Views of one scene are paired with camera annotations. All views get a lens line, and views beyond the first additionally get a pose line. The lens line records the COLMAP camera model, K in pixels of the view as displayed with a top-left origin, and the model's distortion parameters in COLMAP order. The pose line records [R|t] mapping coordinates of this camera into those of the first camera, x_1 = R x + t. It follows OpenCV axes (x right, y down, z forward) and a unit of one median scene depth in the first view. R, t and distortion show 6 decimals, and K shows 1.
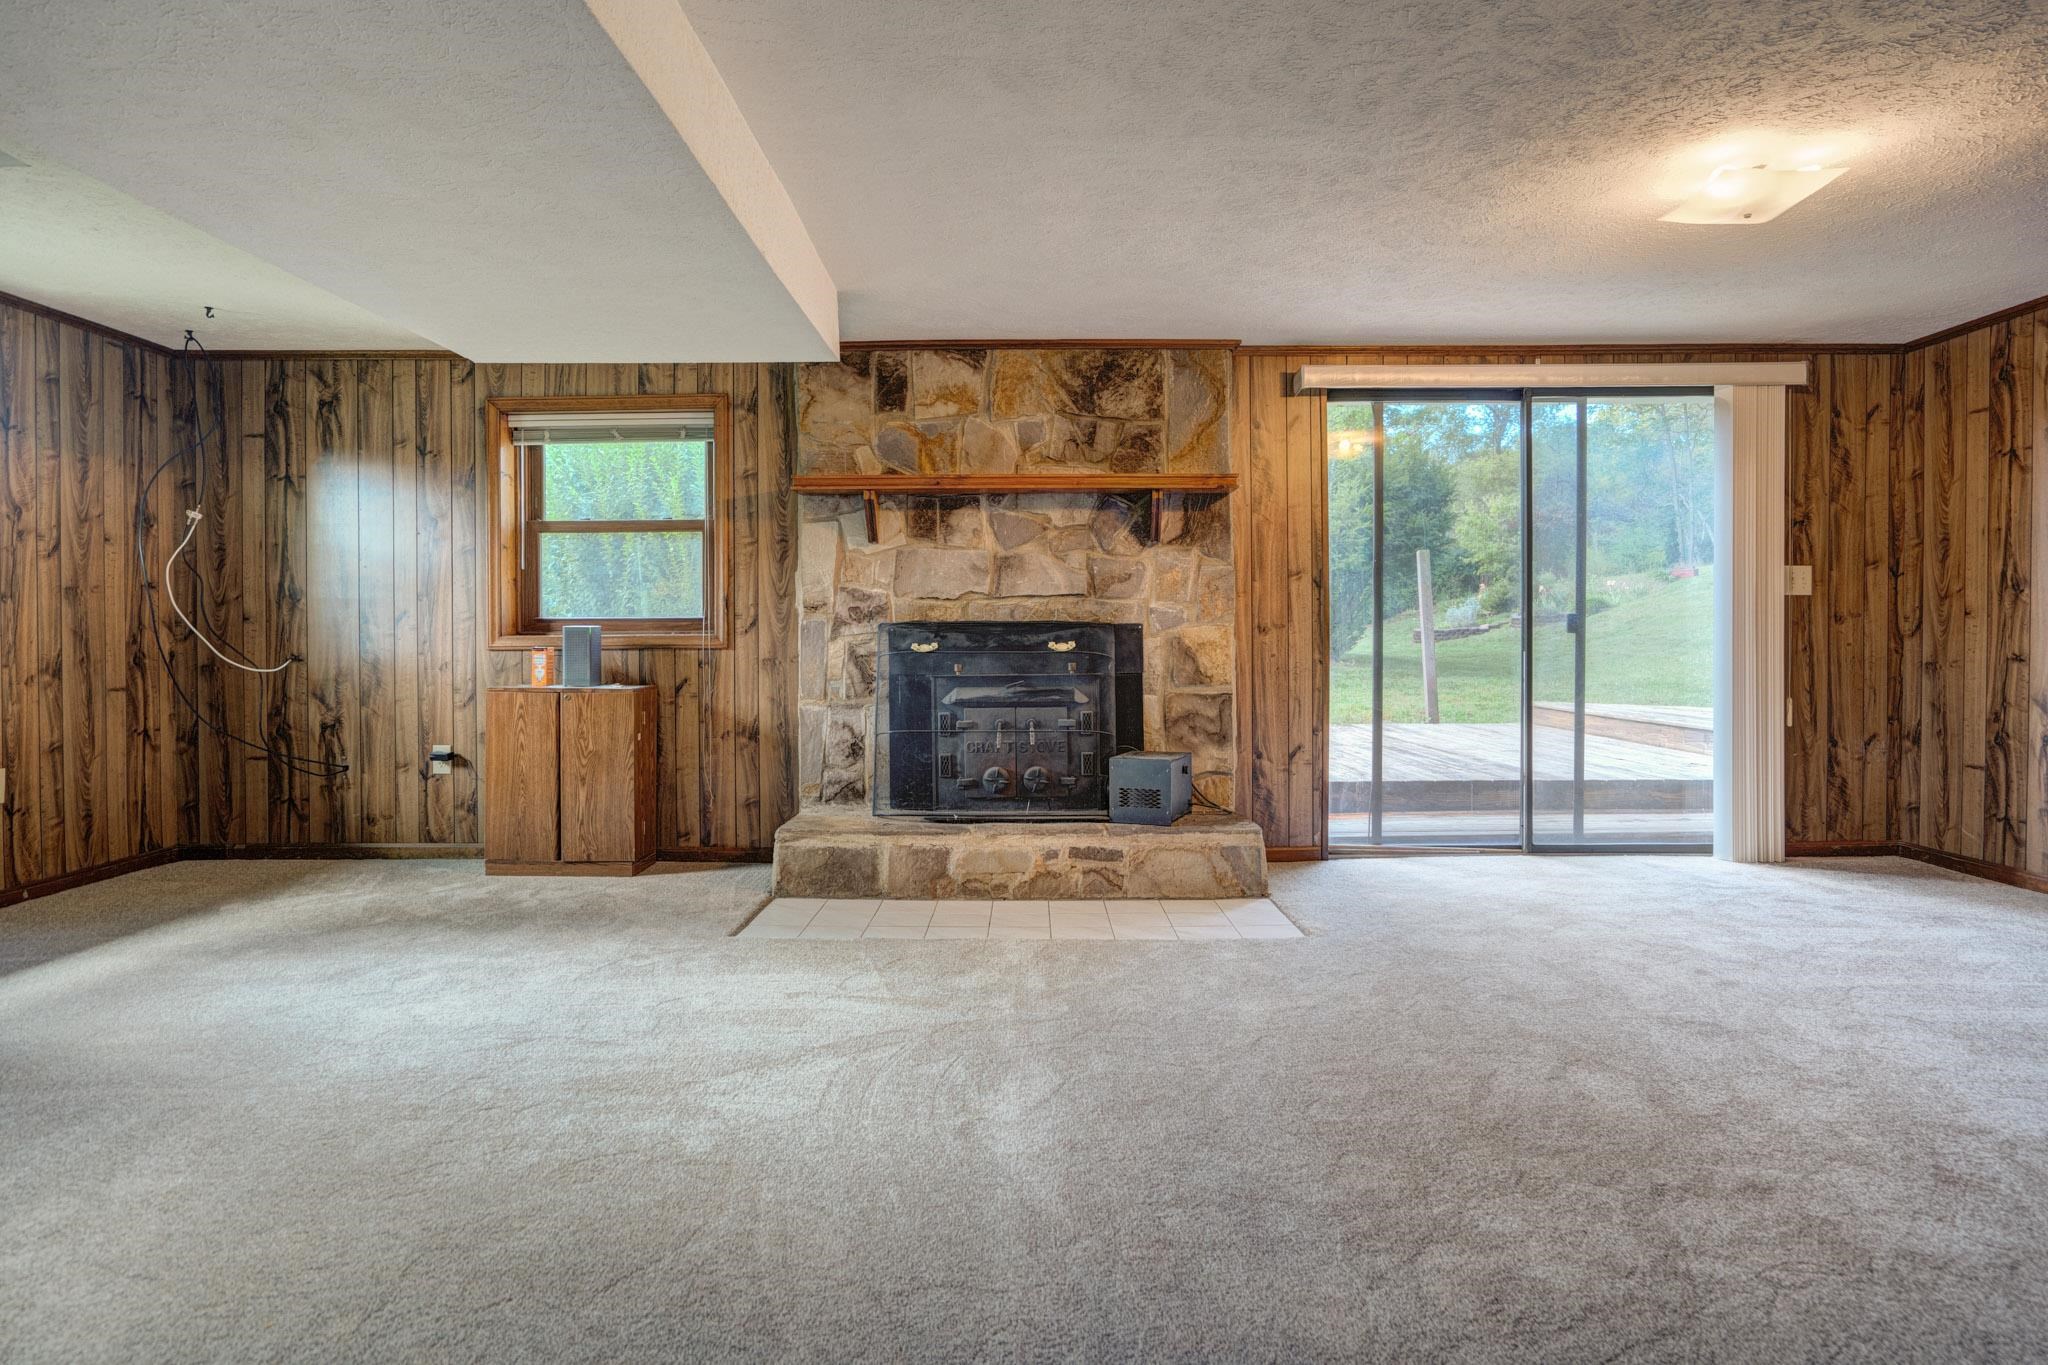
lens RADIAL K [[1134.1, 0, 1013.6], [0, 1134.1, 665.5], [0, 0, 1]] dist [-0.056583, 0.044632]
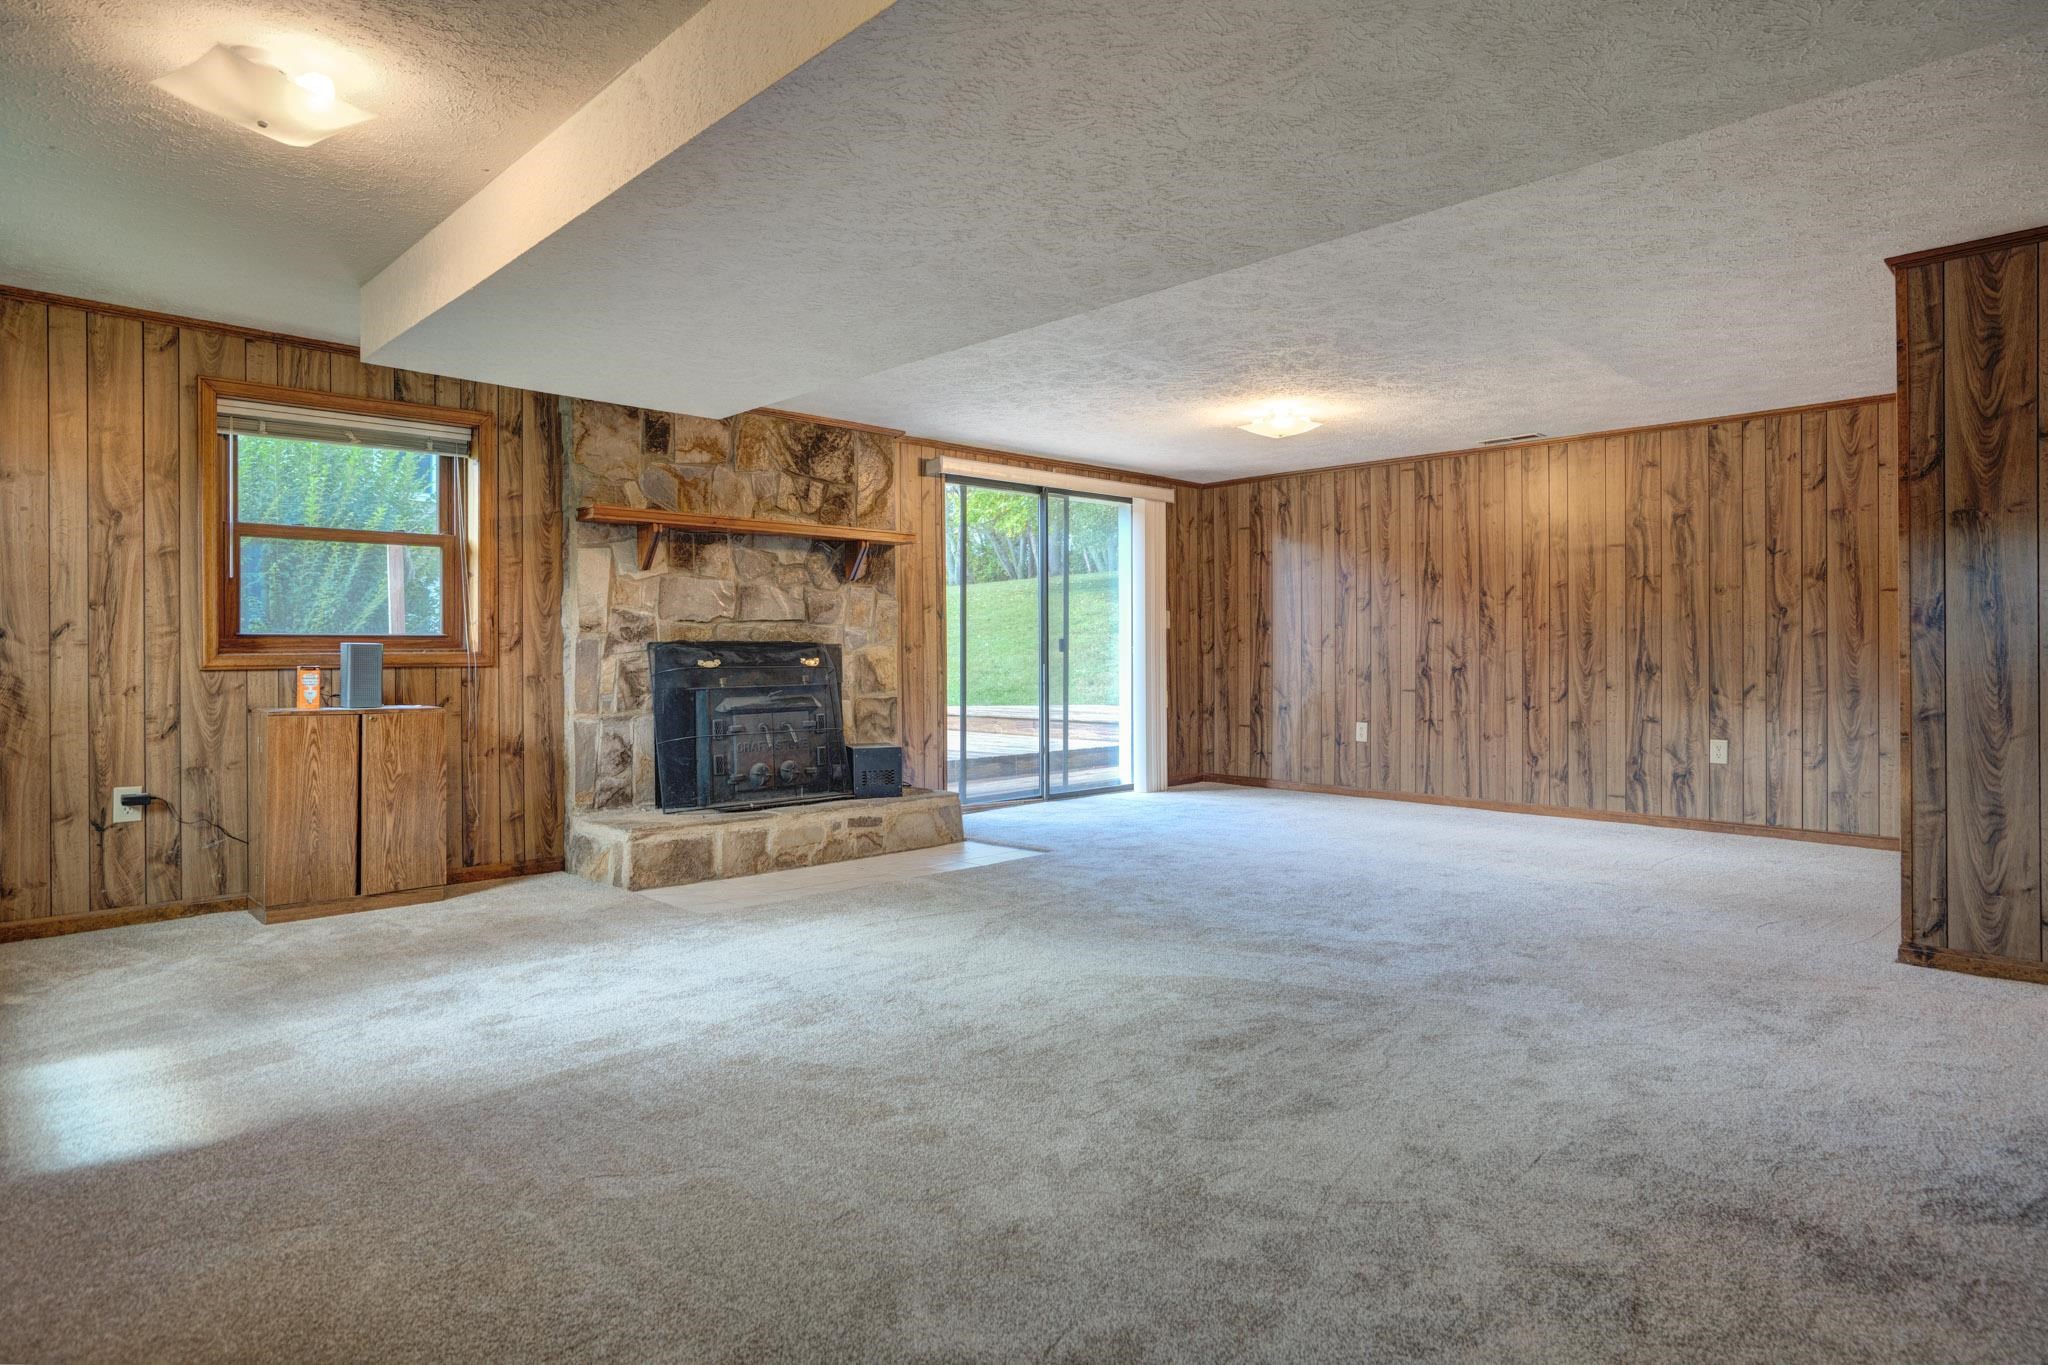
lens RADIAL K [[1134.1, 0, 1013.6], [0, 1134.1, 665.5], [0, 0, 1]] dist [-0.056583, 0.044632]
pose [[0.713738, -0.007761, 0.700369, -0.637509], [0.020473, 0.999743, -0.009786, 0.003641], [-0.700113, 0.021323, 0.713713, -0.039884]]
